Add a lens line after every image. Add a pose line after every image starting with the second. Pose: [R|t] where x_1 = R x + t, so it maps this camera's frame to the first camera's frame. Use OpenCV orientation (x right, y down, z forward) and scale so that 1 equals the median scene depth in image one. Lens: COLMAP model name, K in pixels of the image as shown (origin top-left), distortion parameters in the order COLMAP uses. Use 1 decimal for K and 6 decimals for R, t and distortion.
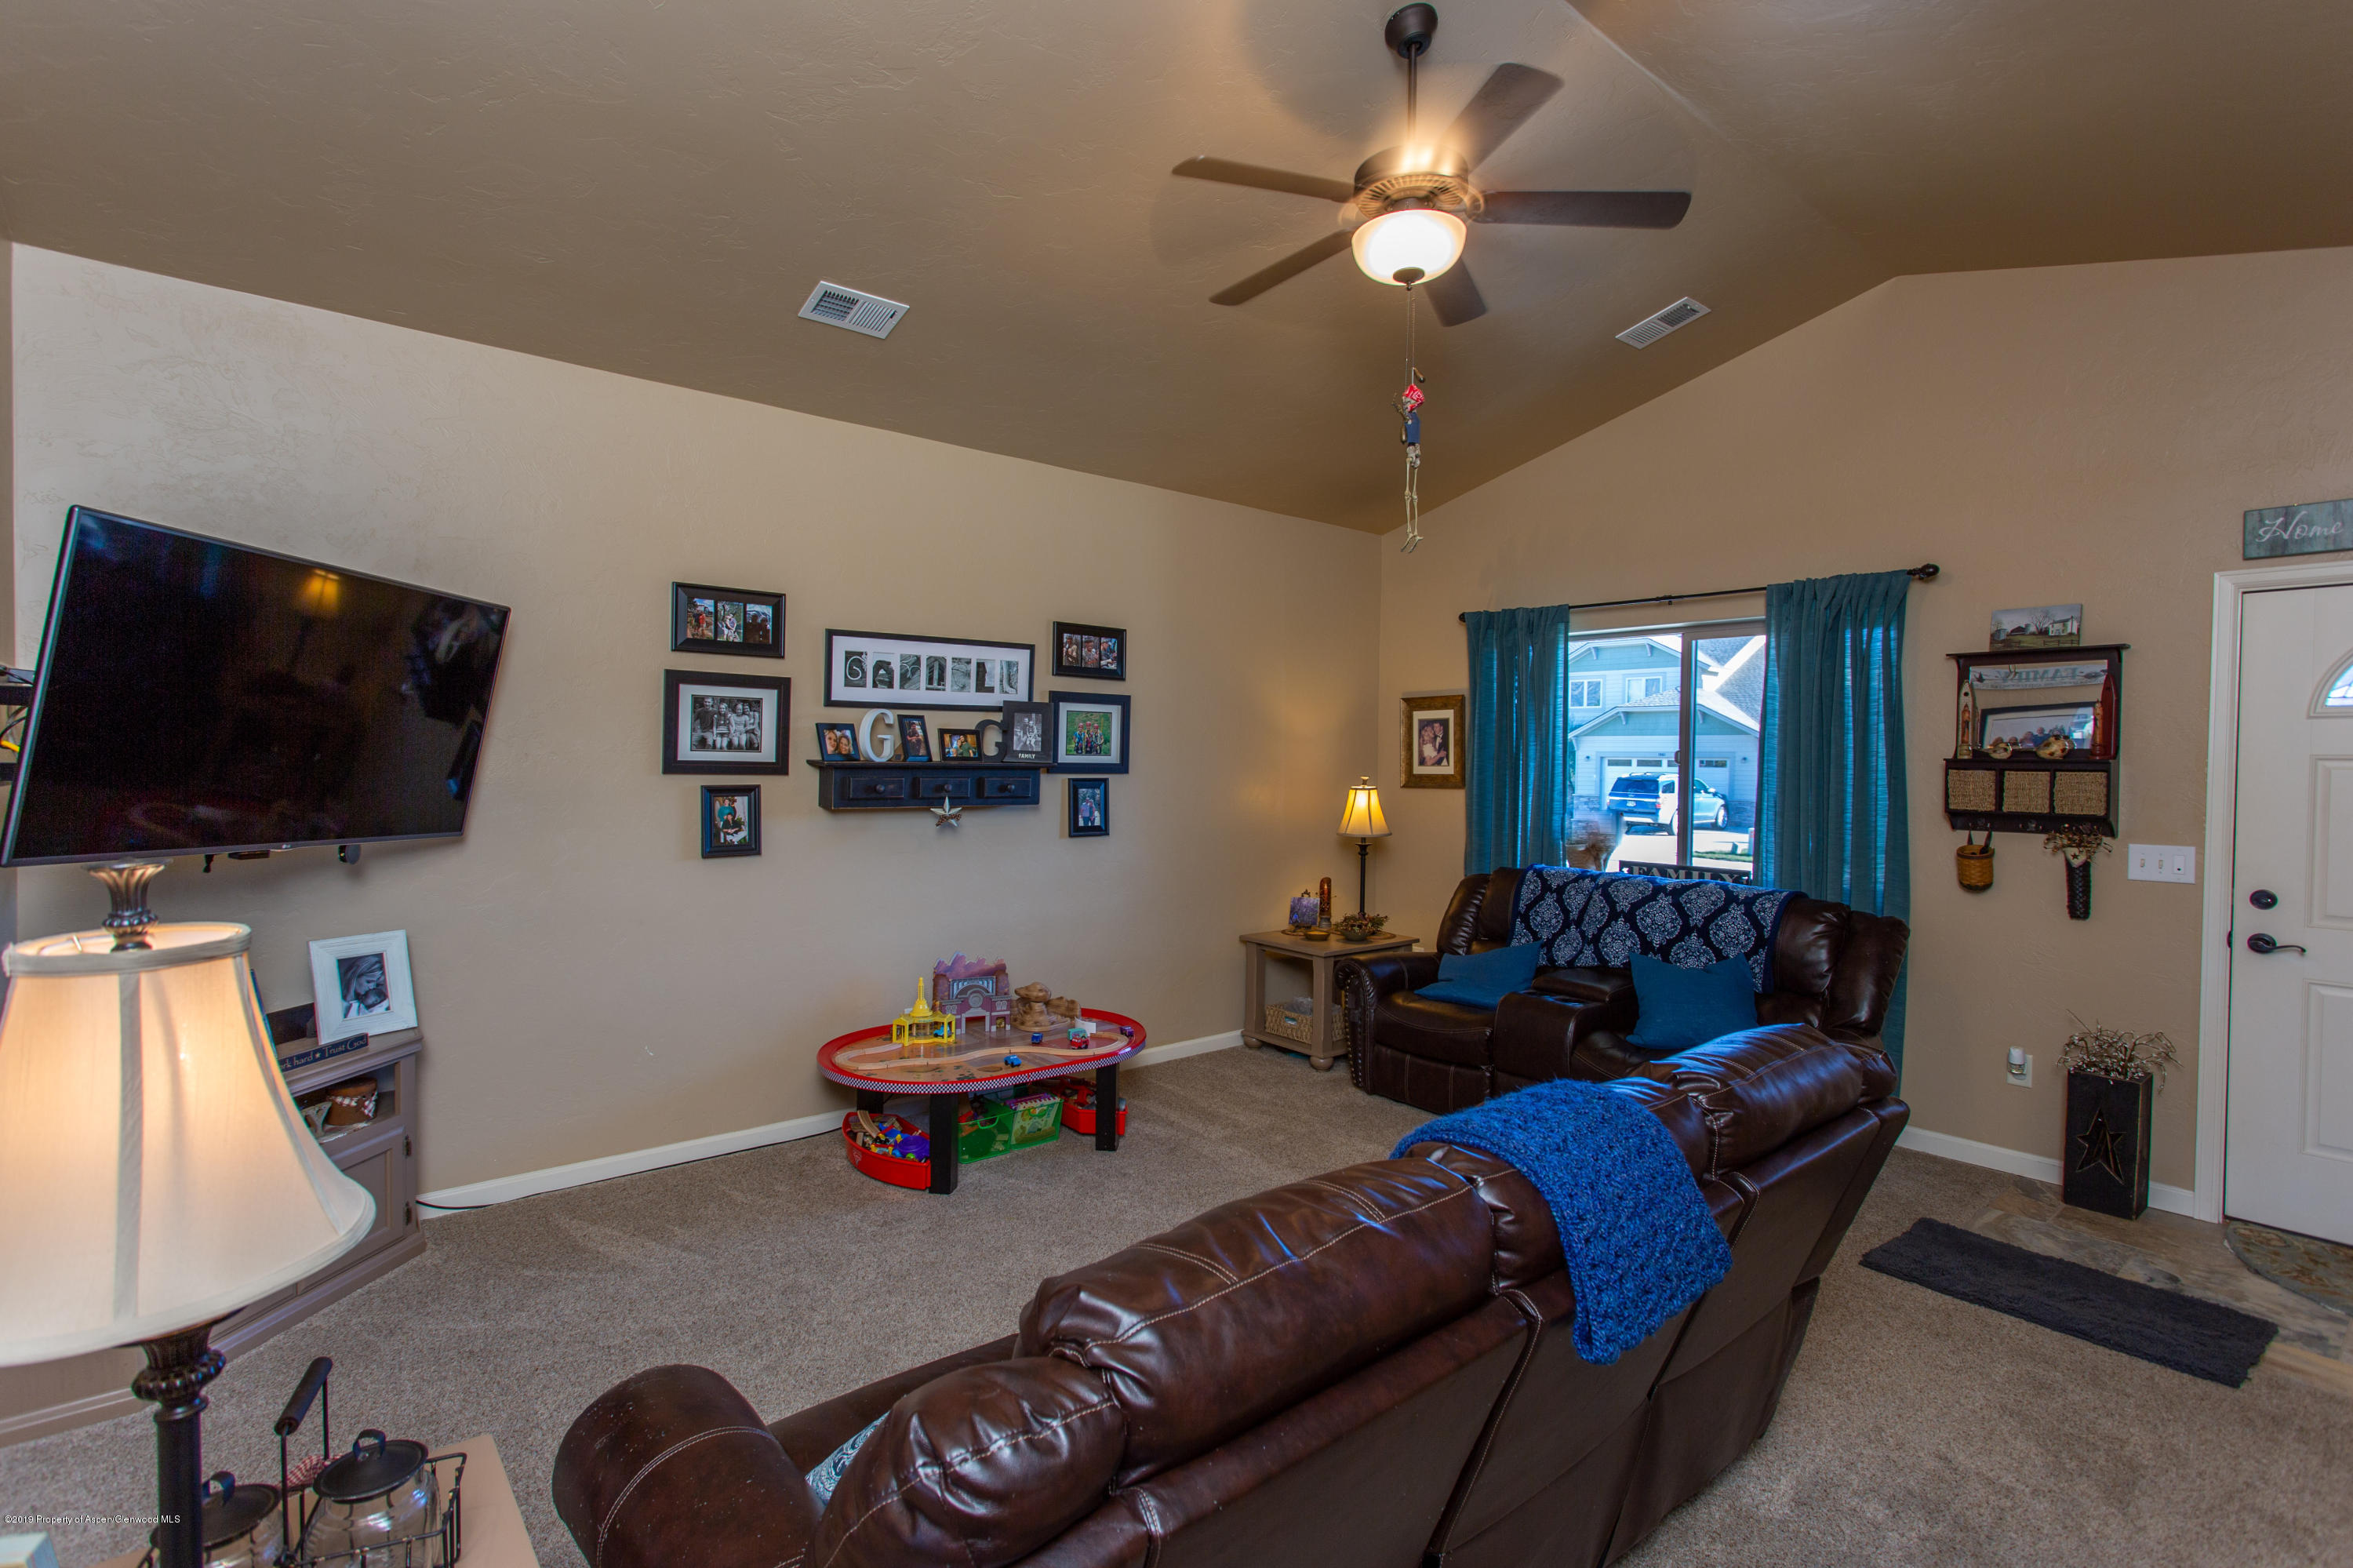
lens RADIAL K [[1111.7, 0, 1176.6], [0, 1111.7, 755.1], [0, 0, 1]] dist [0.000389, 0.000906]
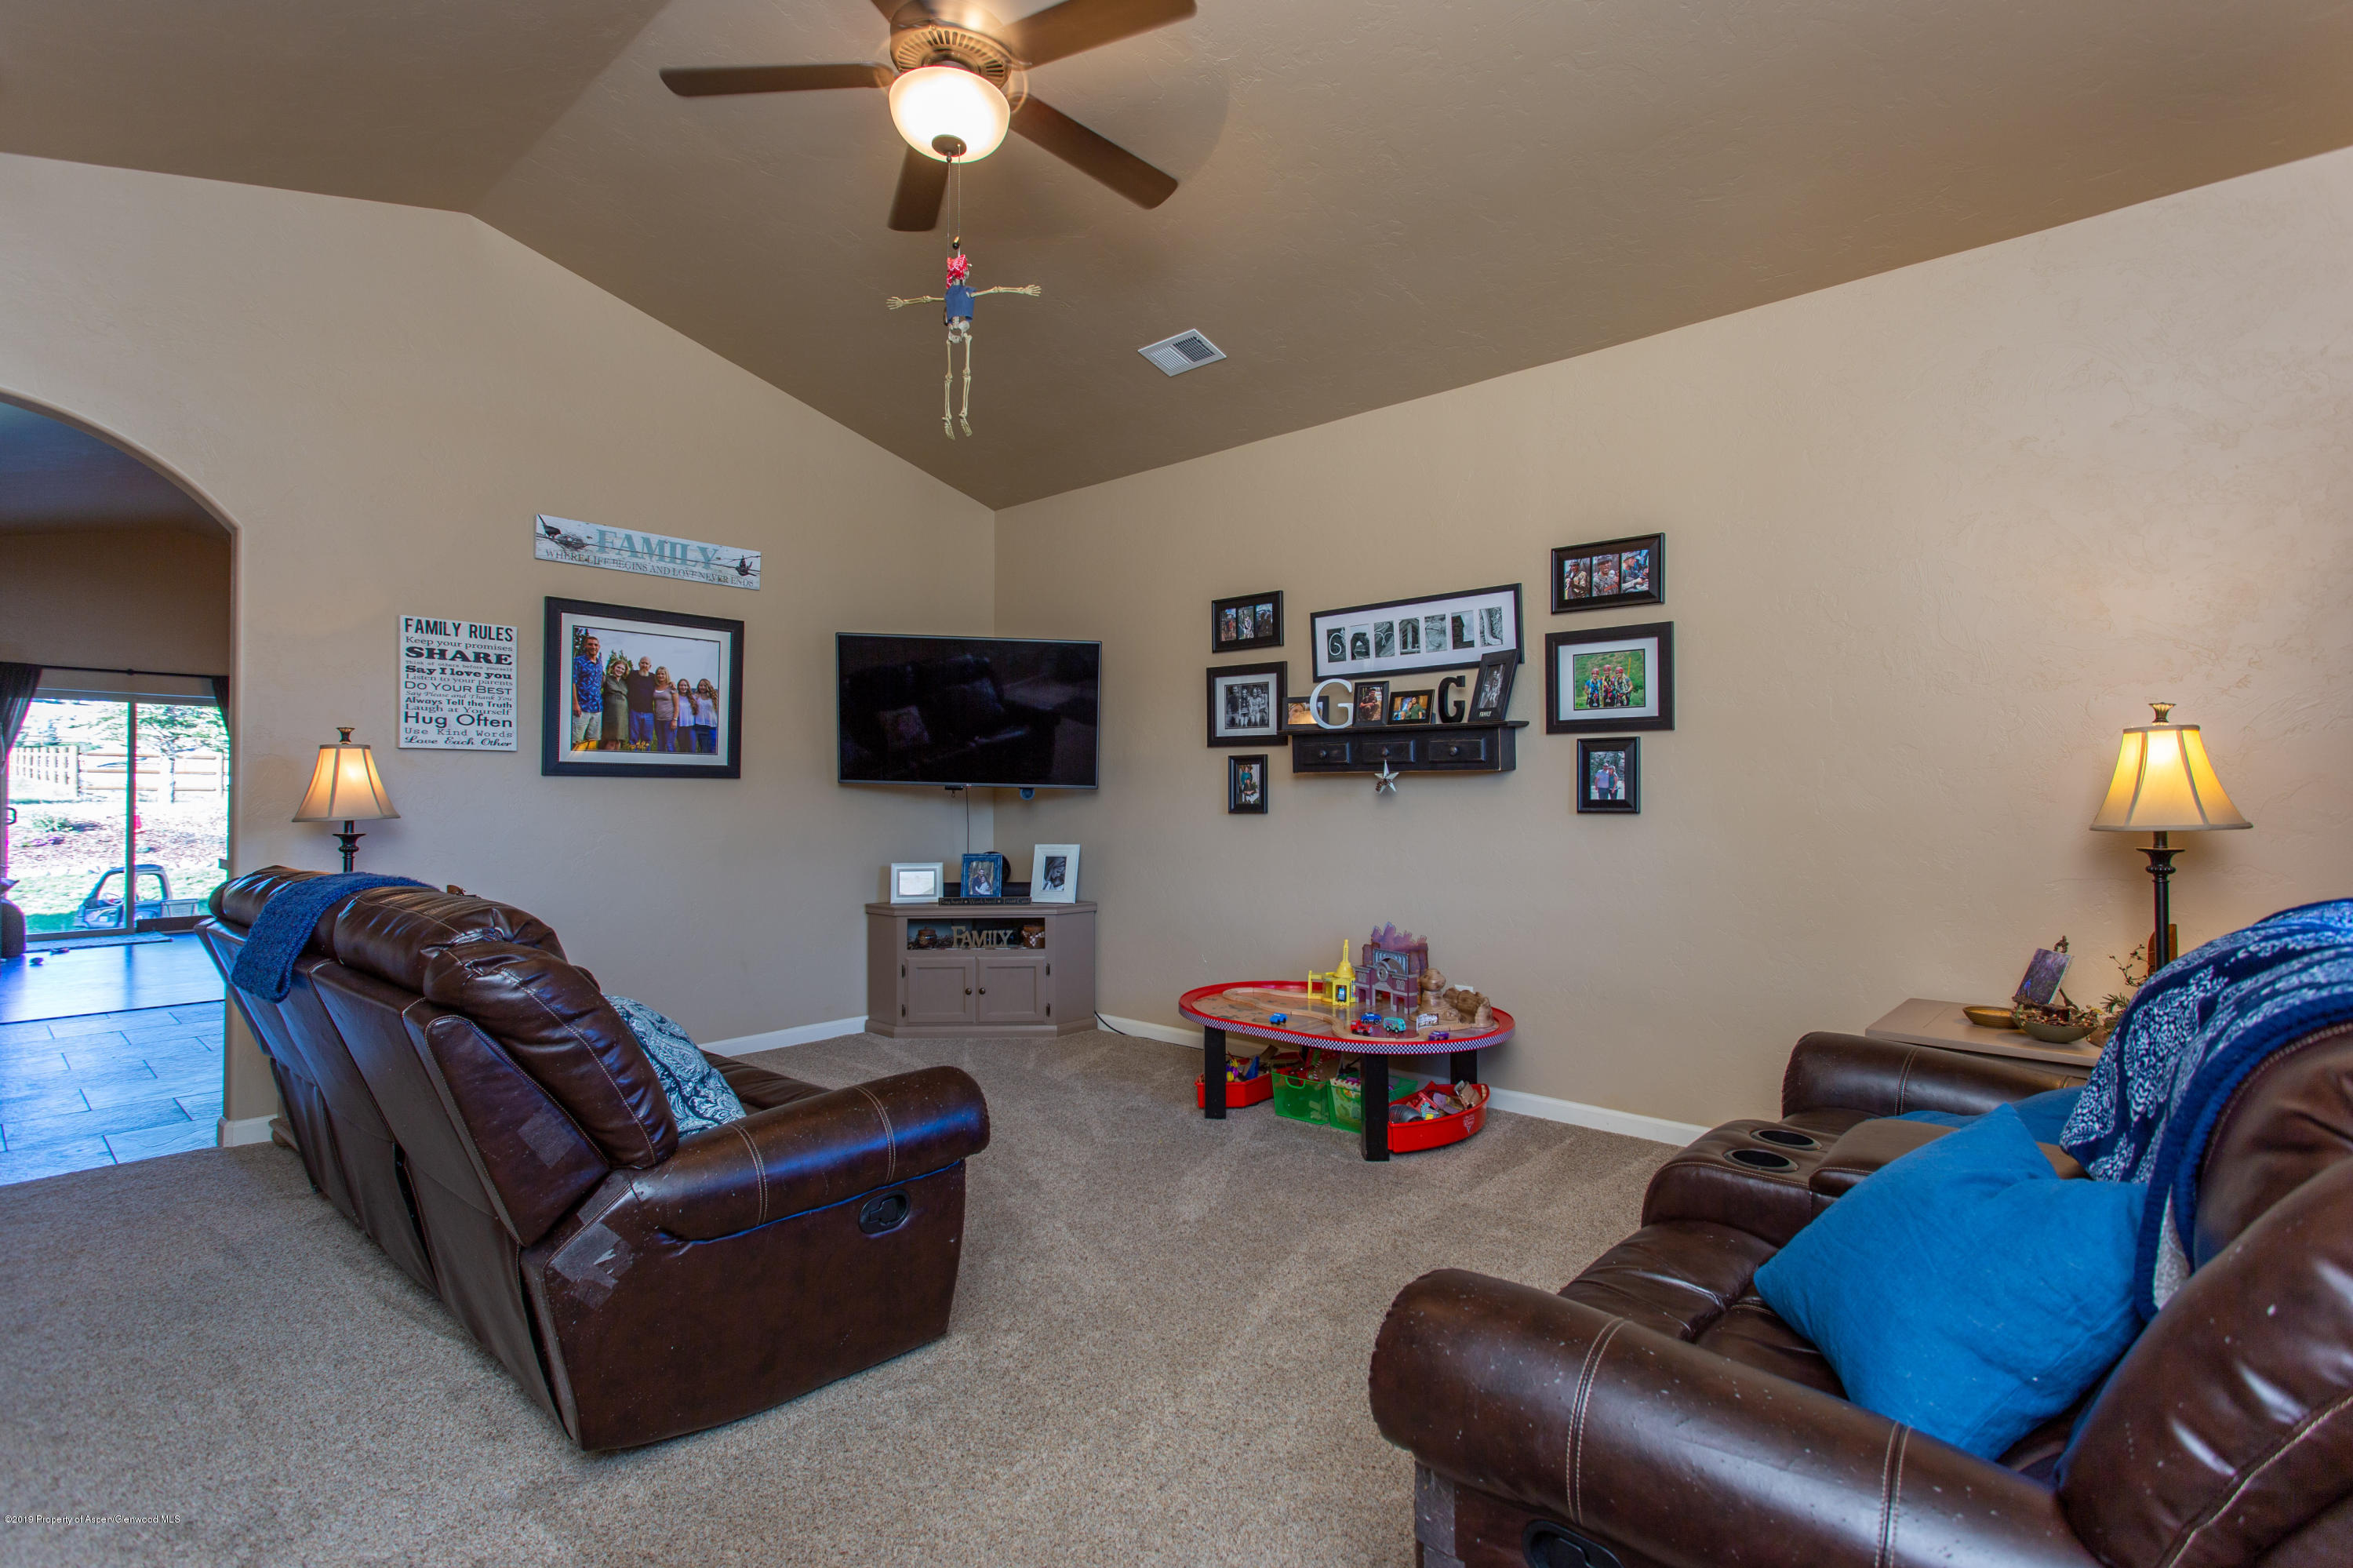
lens RADIAL K [[1111.7, 0, 1176.6], [0, 1111.7, 755.1], [0, 0, 1]] dist [0.000389, 0.000906]
pose [[0.149338, -0.048323, -0.987605, 0.725299], [0.004633, 0.998828, -0.048171, 0.077831], [0.988775, 0.002618, 0.149387, 0.671565]]
